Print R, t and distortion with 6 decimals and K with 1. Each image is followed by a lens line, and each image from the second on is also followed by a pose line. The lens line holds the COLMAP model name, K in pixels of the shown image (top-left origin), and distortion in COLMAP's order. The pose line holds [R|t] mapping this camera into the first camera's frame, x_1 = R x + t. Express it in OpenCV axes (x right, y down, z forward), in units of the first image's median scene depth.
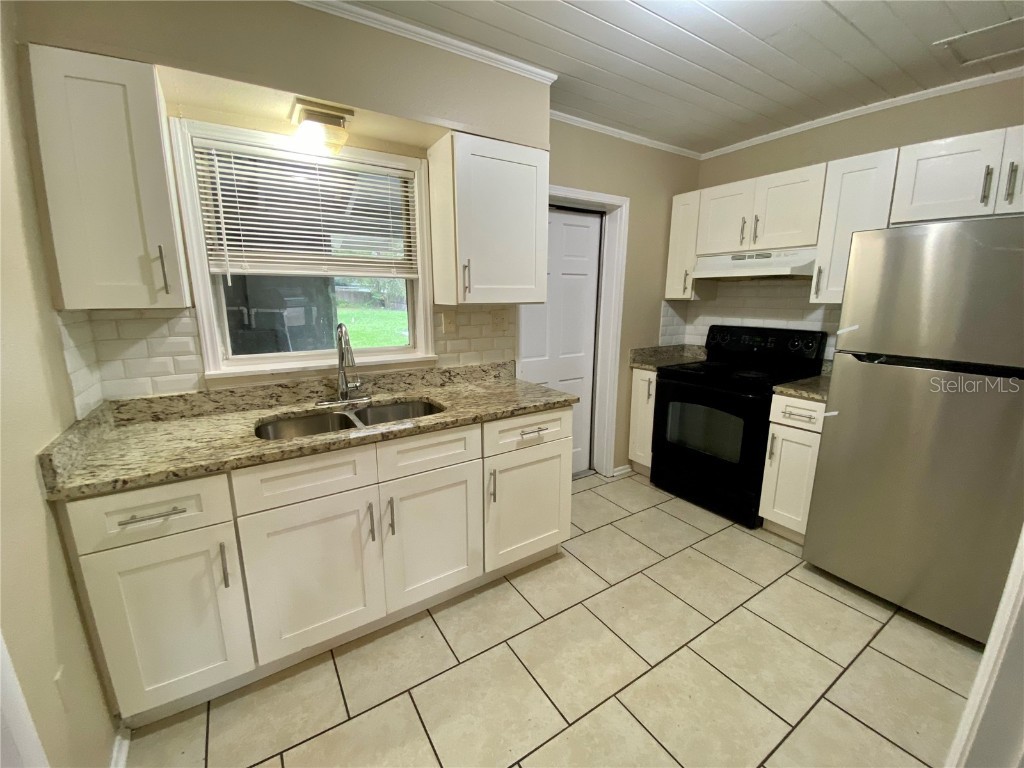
lens RADIAL K [[417.8, 0, 510.5], [0, 417.8, 377.1], [0, 0, 1]] dist [0.037593, -0.028776]
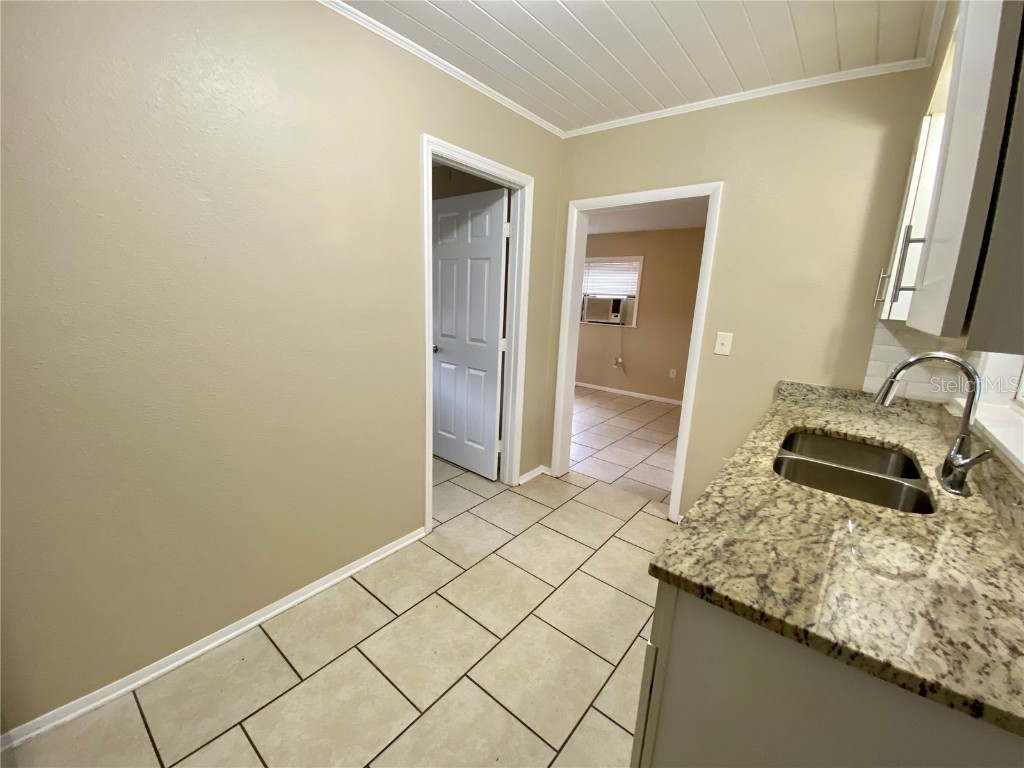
lens RADIAL K [[417.8, 0, 510.5], [0, 417.8, 377.1], [0, 0, 1]] dist [0.037593, -0.028776]
pose [[-0.947373, 0.022010, -0.319374, 0.405922], [-0.106223, 0.919501, 0.378464, -0.240622], [0.301995, 0.392471, -0.868772, 1.222355]]
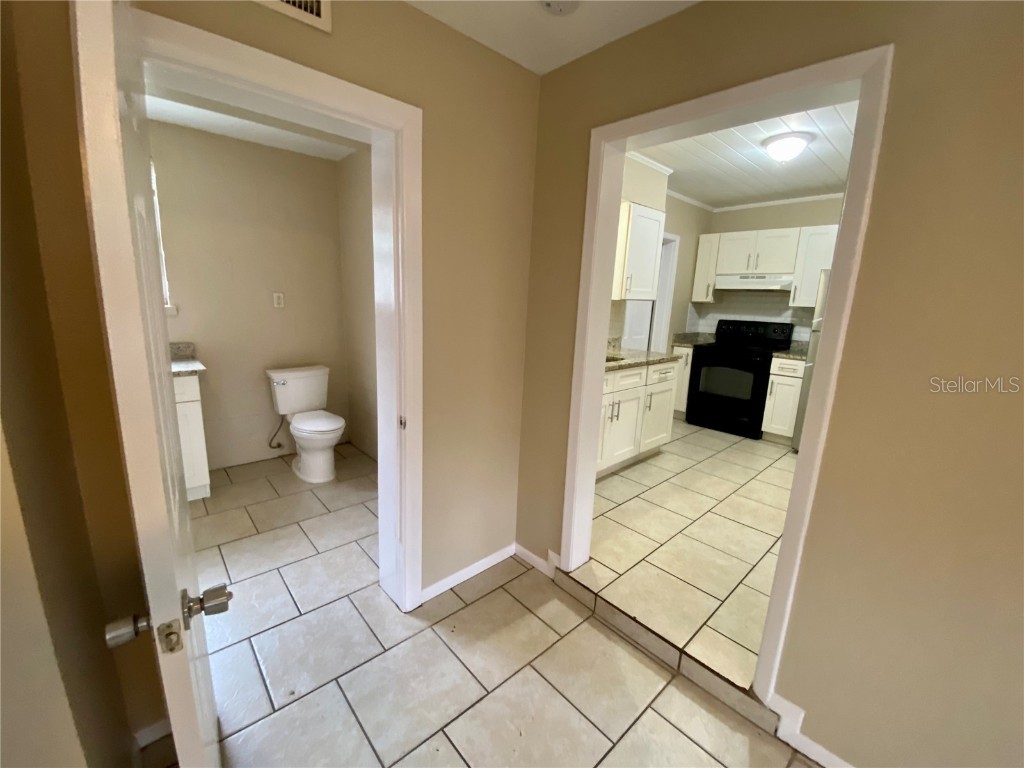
lens RADIAL K [[417.8, 0, 510.5], [0, 417.8, 377.1], [0, 0, 1]] dist [0.037593, -0.028776]
pose [[0.984198, 0.003858, 0.177032, -0.837434], [-0.003434, 0.999990, -0.002702, 0.143945], [-0.177041, 0.002051, 0.984201, -0.583622]]
